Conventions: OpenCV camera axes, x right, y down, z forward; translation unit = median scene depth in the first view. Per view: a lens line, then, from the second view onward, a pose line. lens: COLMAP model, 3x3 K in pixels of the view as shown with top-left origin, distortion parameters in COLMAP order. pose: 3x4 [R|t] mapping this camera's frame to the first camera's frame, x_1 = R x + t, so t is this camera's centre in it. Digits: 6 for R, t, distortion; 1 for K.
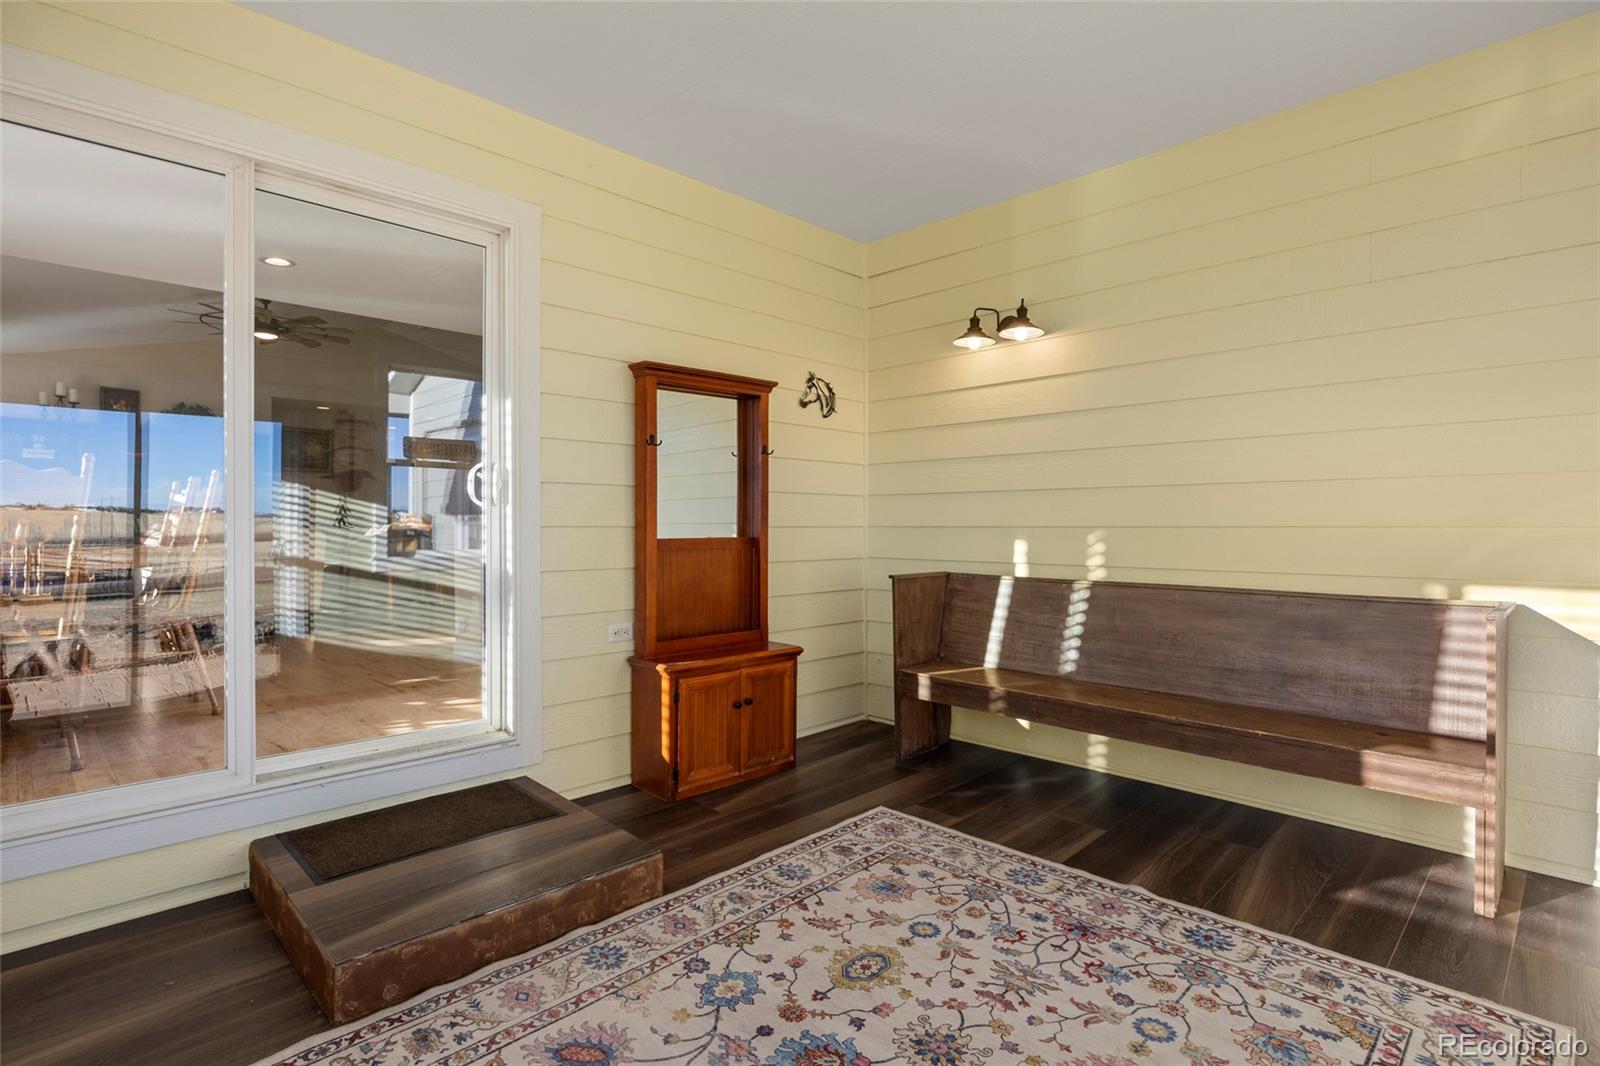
lens RADIAL K [[800.5, 0, 800.0], [0, 800.5, 533.0], [0, 0, 1]] dist [-0.001410, -0.000451]
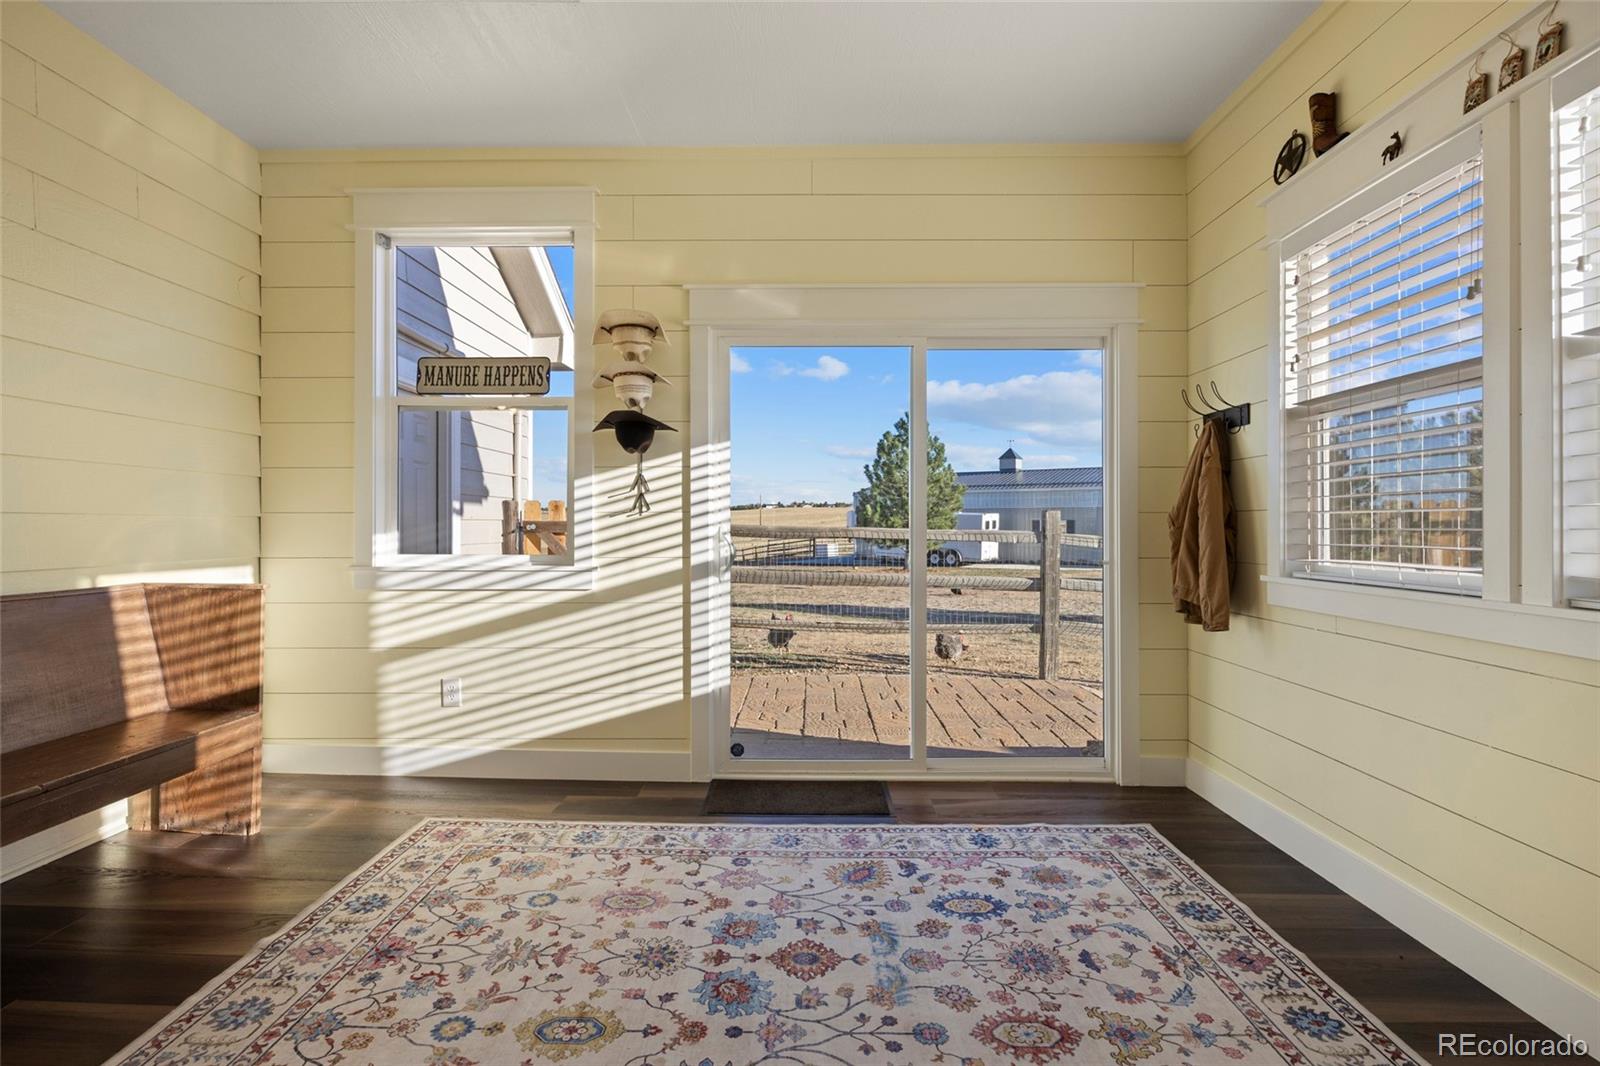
lens RADIAL K [[834.3, 0, 797.2], [0, 834.3, 529.1], [0, 0, 1]] dist [-0.013507, 0.001028]
pose [[-0.699541, -0.000208, 0.714593, -0.711467], [0.010009, 0.999899, 0.010089, 0.006431], [-0.714523, 0.014211, -0.699468, 1.434846]]
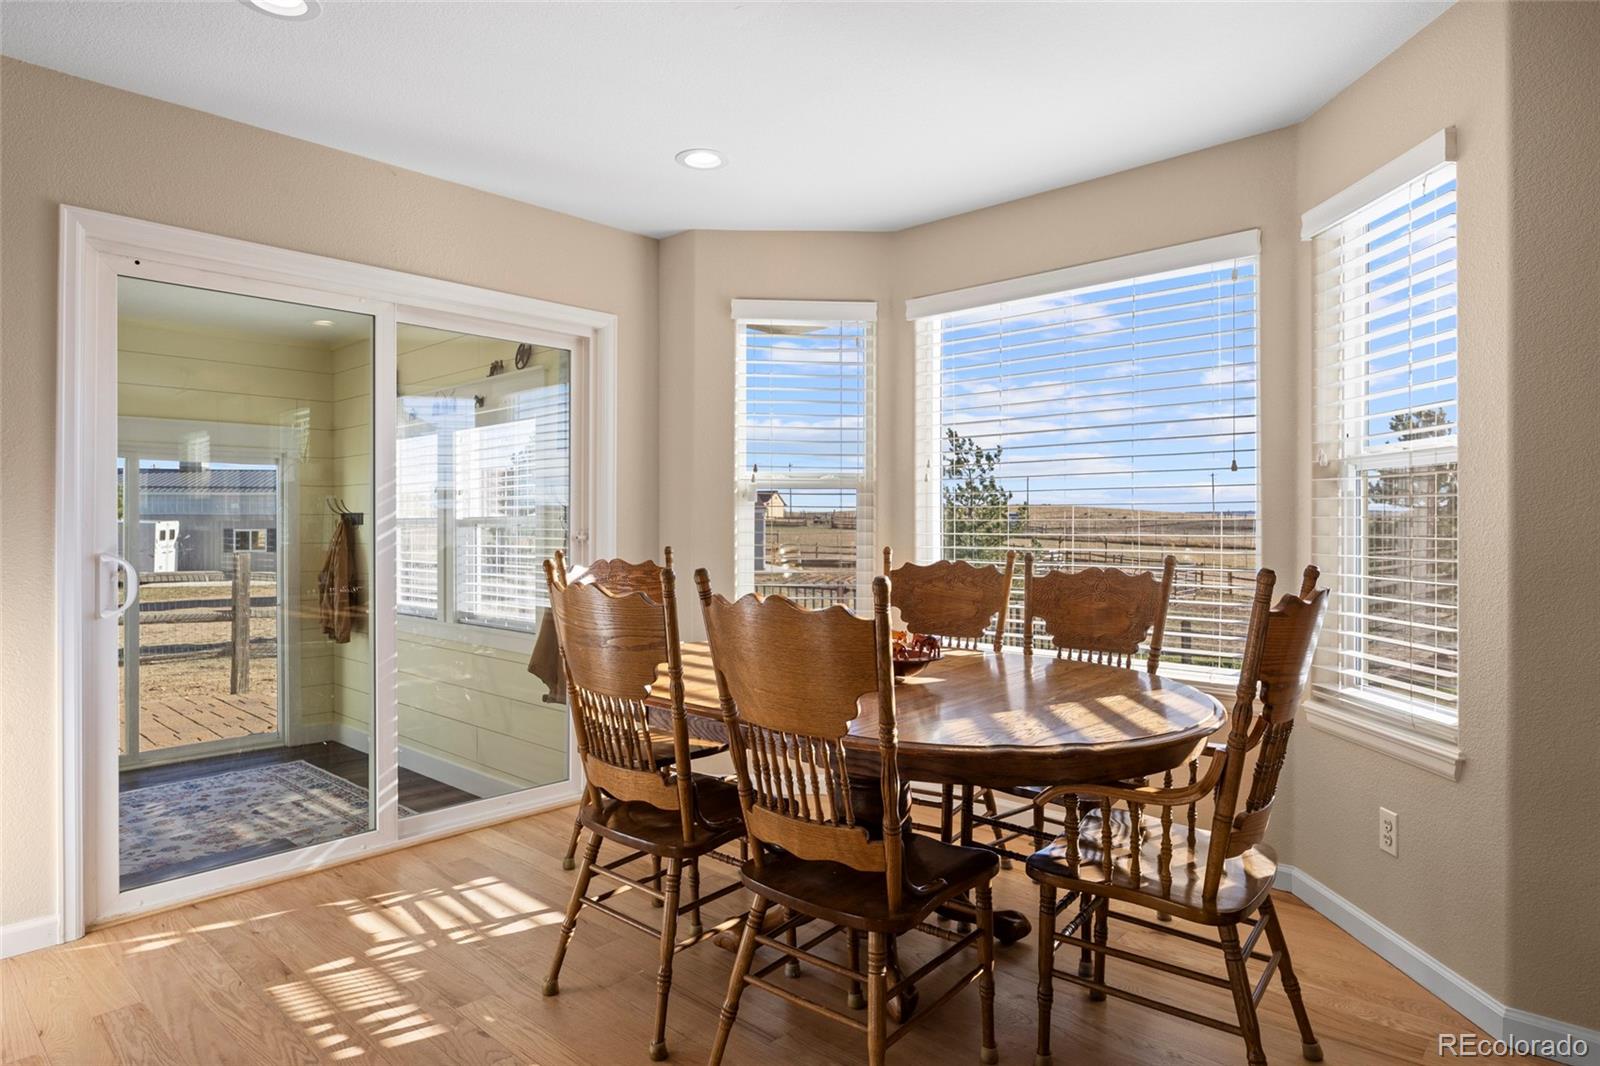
lens RADIAL K [[919.2, 0, 797.0], [0, 919.2, 519.7], [0, 0, 1]] dist [-0.003145, -0.000693]
pose [[-0.999301, 0.004141, -0.037164, -1.506636], [0.003916, 0.999974, 0.006112, -0.191370], [0.037189, 0.005962, -0.999290, 2.822078]]
